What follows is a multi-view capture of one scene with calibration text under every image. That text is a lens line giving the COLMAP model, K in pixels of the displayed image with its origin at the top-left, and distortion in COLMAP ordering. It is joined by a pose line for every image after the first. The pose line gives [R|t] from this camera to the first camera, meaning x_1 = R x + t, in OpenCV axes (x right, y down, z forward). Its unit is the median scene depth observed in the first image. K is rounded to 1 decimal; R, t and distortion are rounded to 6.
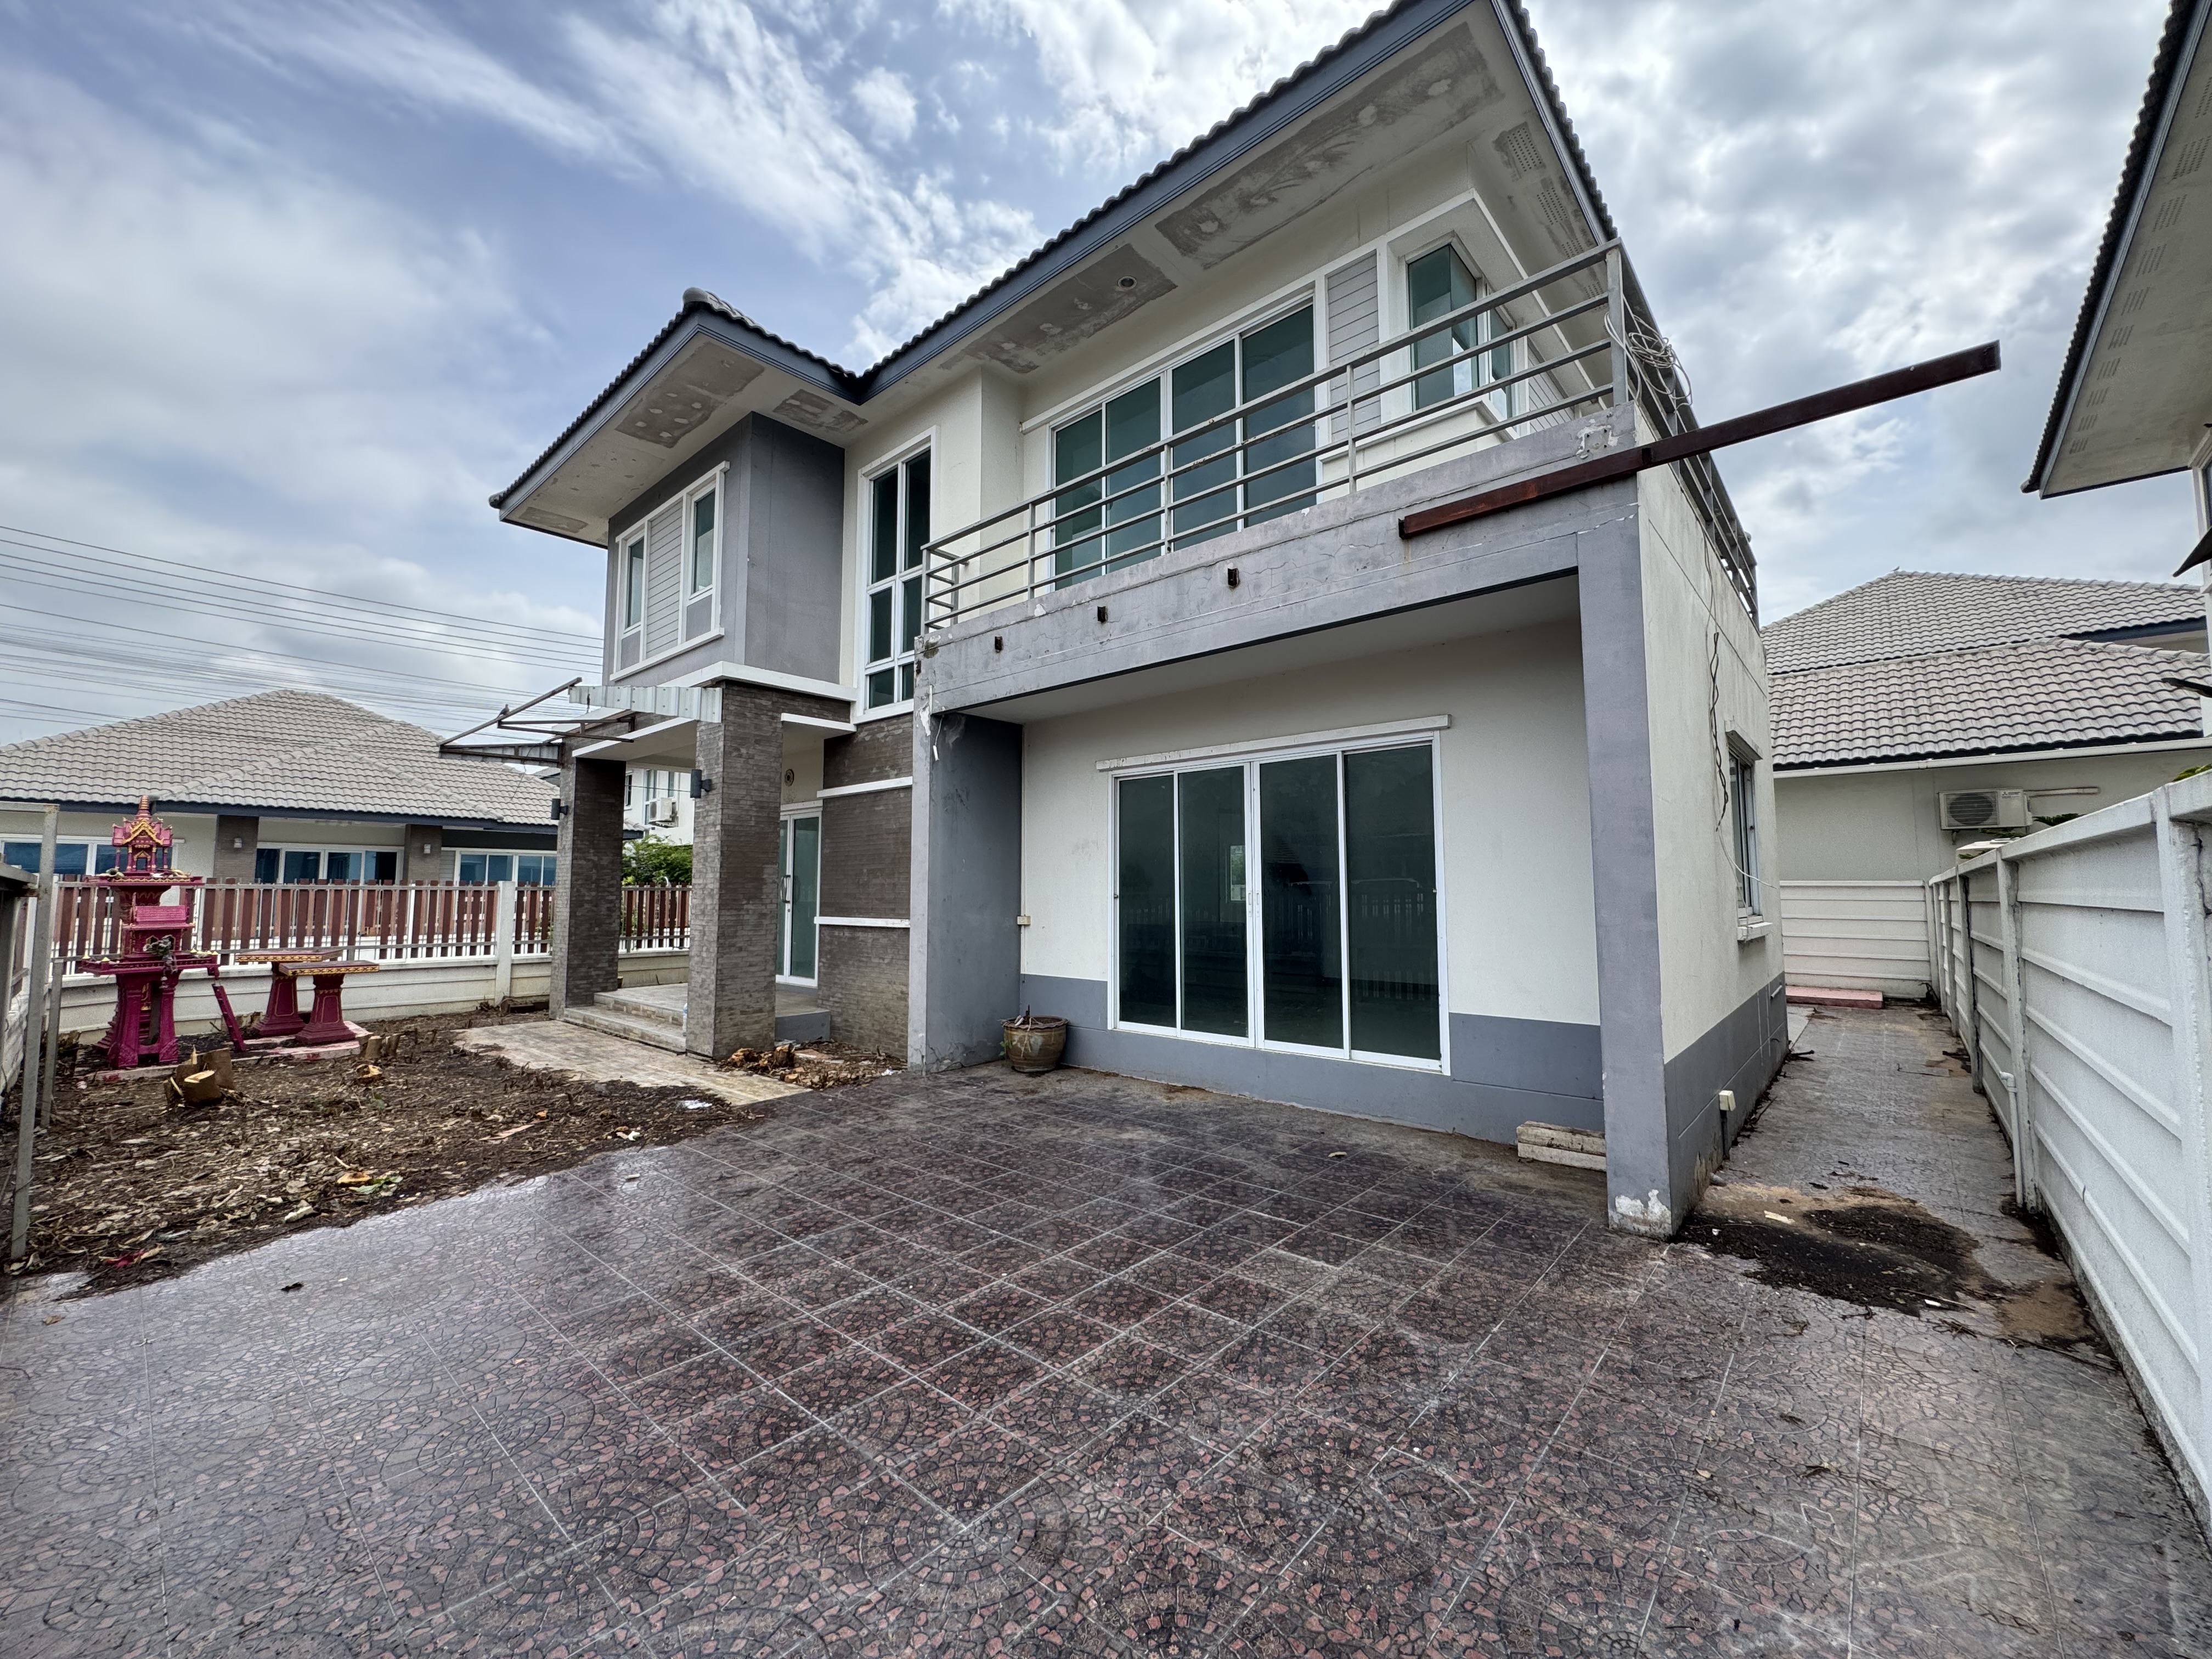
lens RADIAL K [[883.6, 0, 1103.9], [0, 883.6, 827.4], [0, 0, 1]] dist [-0.000272, -0.000001]
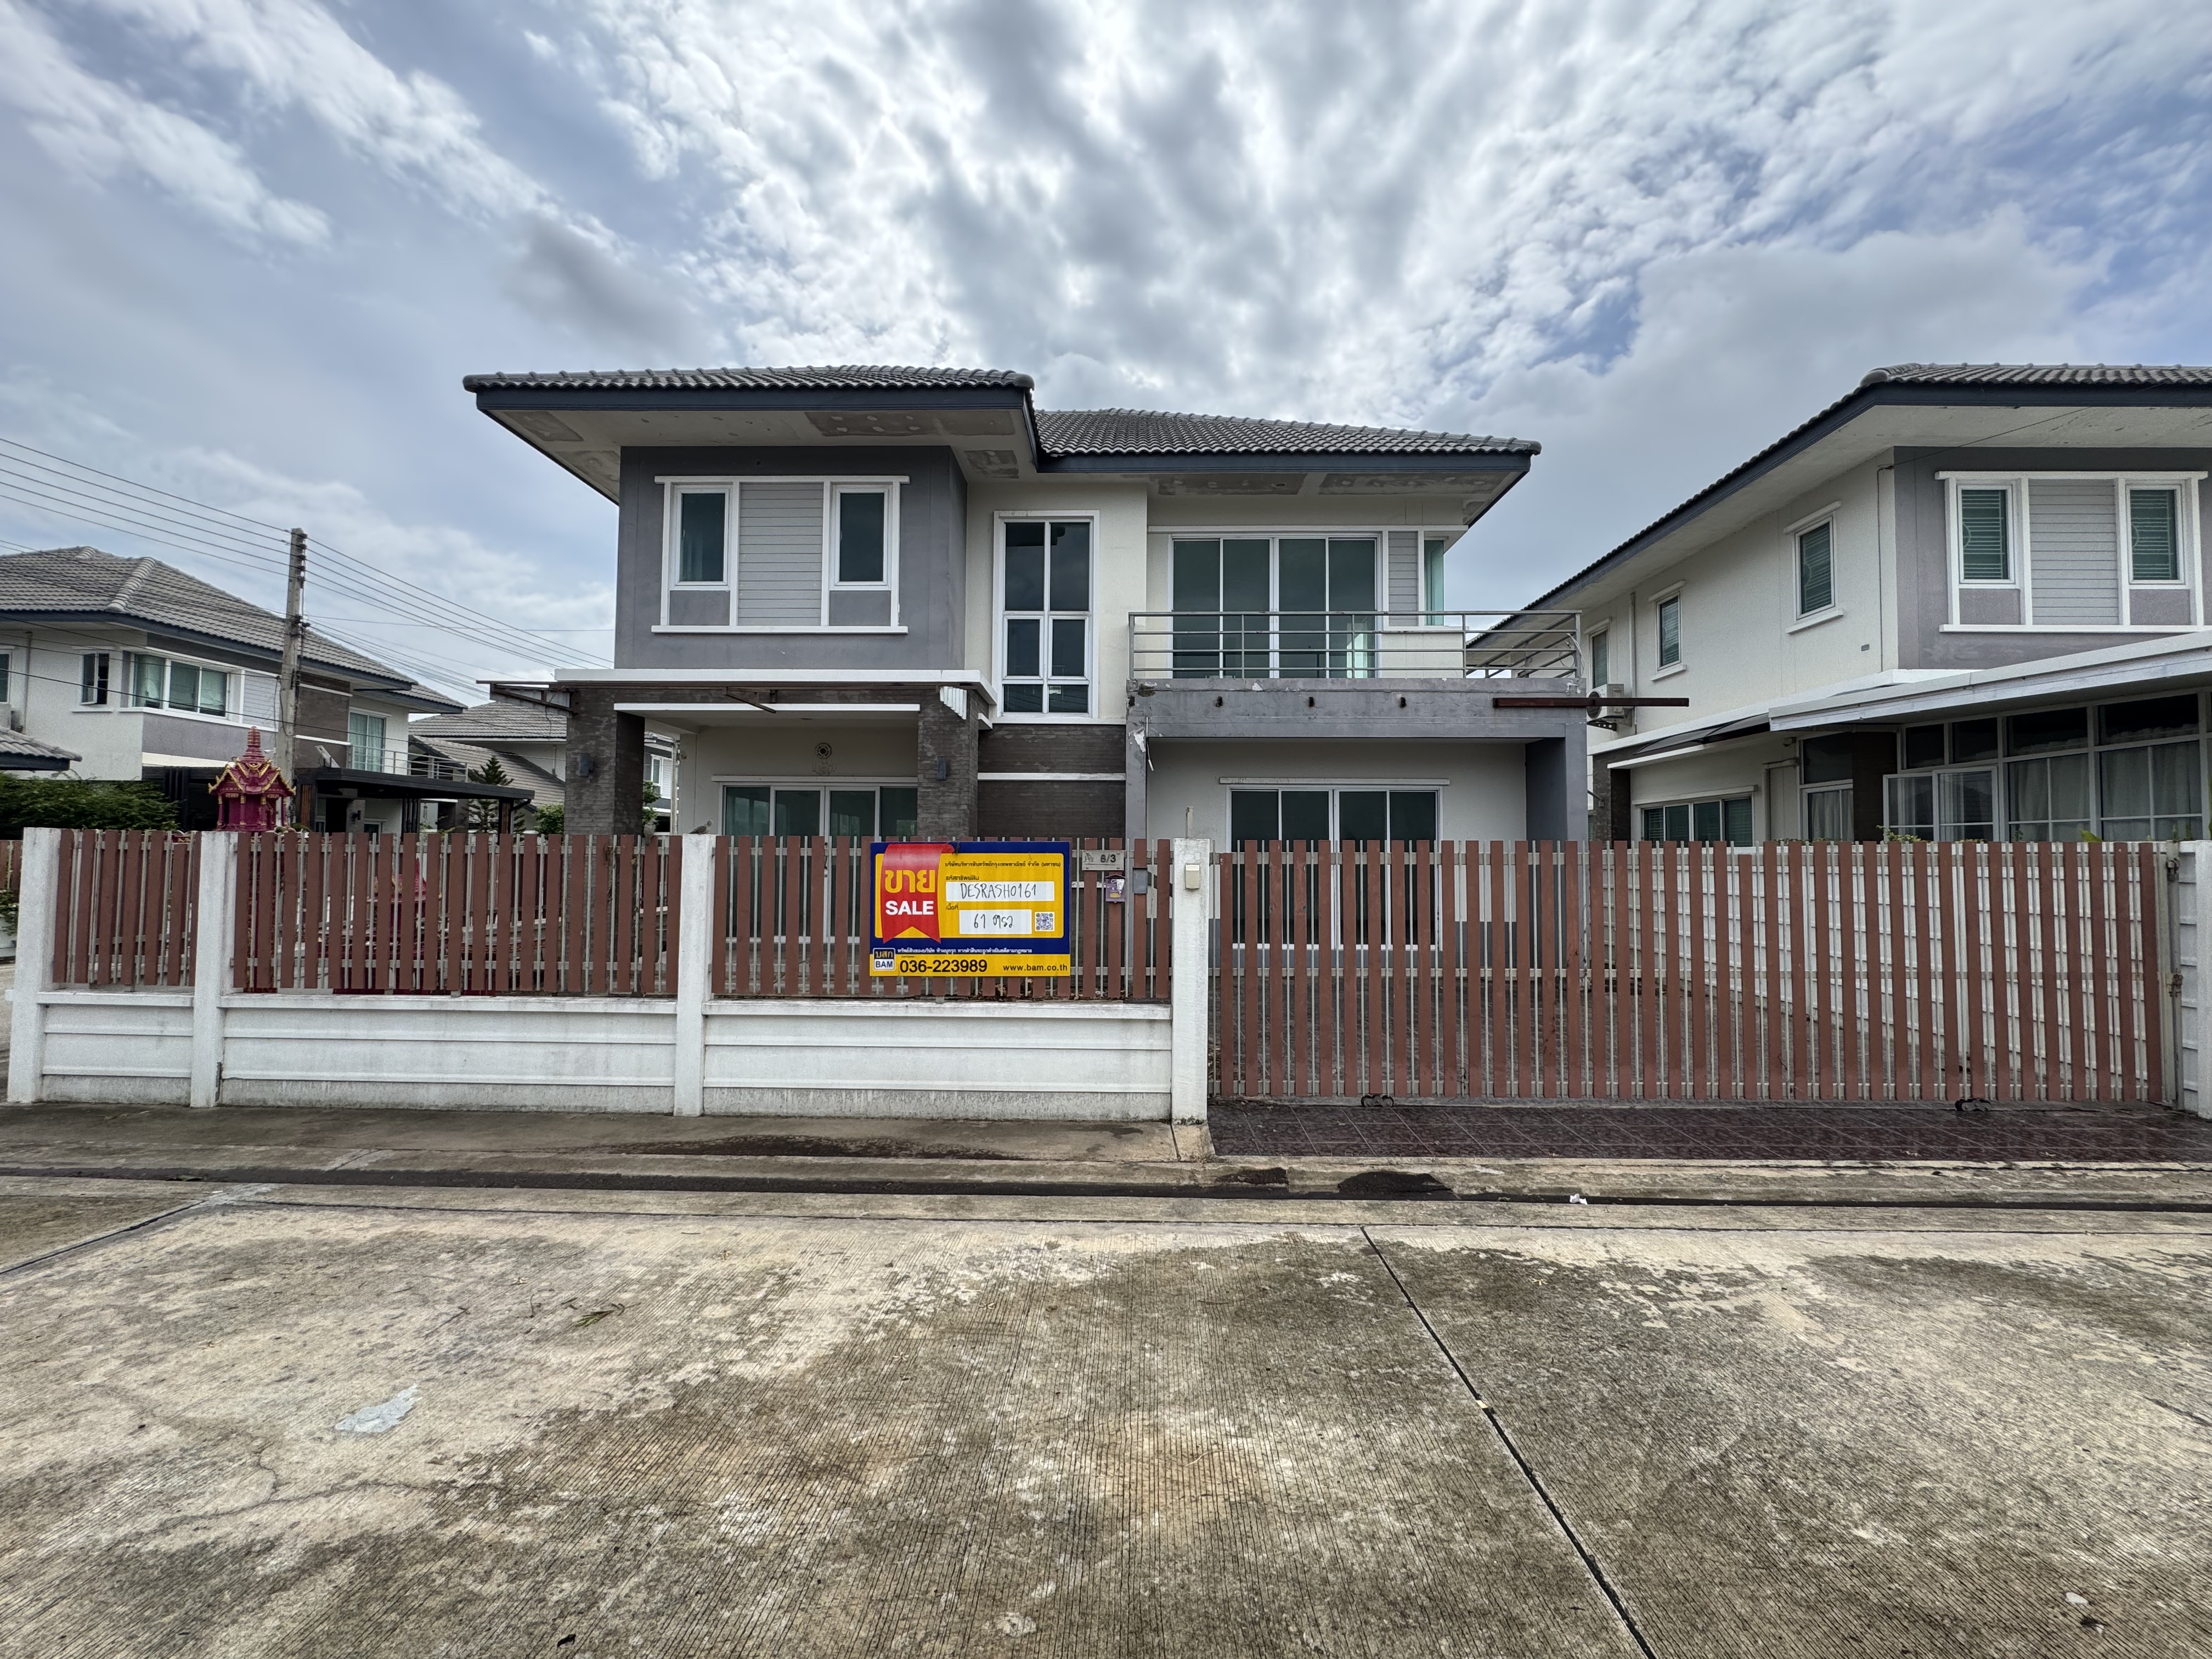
lens RADIAL K [[883.6, 0, 1105.1], [0, 883.6, 825.2], [0, 0, 1]] dist [-0.000272, -0.000001]
pose [[0.759442, 0.029884, 0.649889, -0.997842], [-0.056467, 0.998202, 0.020084, -0.010073], [-0.648120, -0.051950, 0.759764, -0.038360]]
